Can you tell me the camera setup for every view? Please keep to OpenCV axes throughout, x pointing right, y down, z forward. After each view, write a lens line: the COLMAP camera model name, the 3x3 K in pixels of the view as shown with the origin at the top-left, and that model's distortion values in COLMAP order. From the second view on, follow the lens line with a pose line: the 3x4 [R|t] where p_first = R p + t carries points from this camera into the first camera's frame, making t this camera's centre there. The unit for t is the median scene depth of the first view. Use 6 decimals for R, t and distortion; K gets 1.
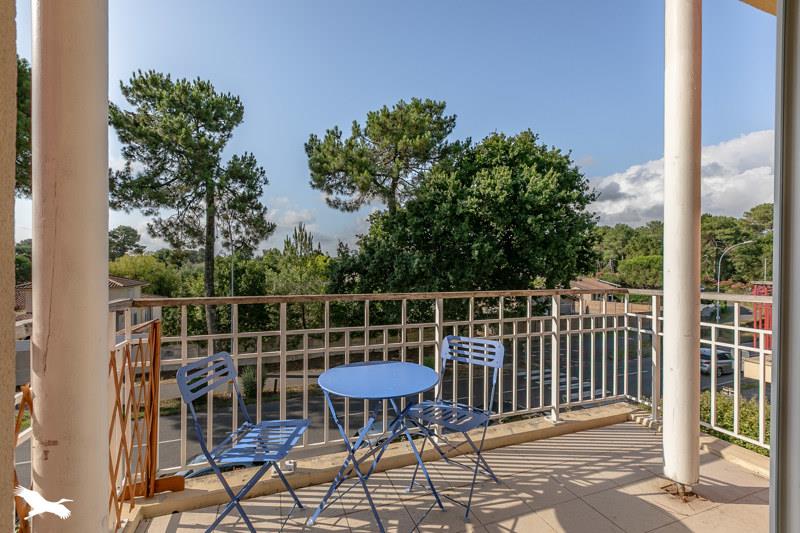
lens RADIAL K [[360.7, 0, 394.0], [0, 360.7, 268.4], [0, 0, 1]] dist [0.001575, -0.000903]
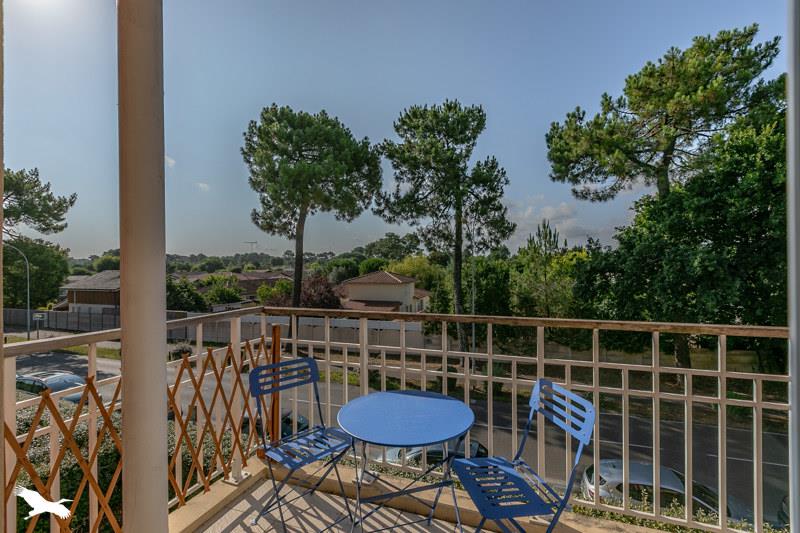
lens RADIAL K [[360.7, 0, 398.4], [0, 360.7, 264.5], [0, 0, 1]] dist [0.001575, -0.000903]
pose [[0.765434, -0.012647, -0.643390, 0.059120], [0.009702, 0.999920, -0.008114, -0.005526], [0.643441, -0.000031, 0.765496, 0.037487]]
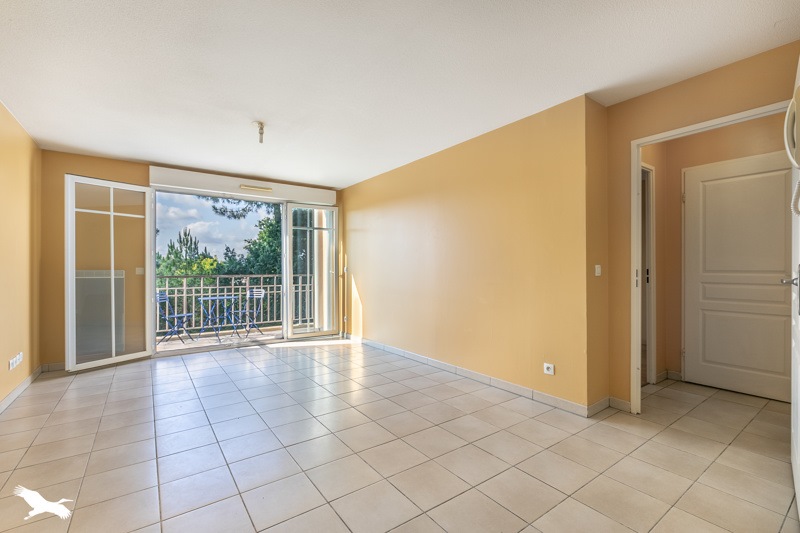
lens RADIAL K [[360.7, 0, 403.3], [0, 360.7, 268.0], [0, 0, 1]] dist [0.001575, -0.000903]
pose [[0.957357, -0.007227, 0.288817, 0.046069], [0.009815, 0.999924, -0.007515, 0.004104], [-0.288741, 0.010029, 0.957355, -0.198238]]
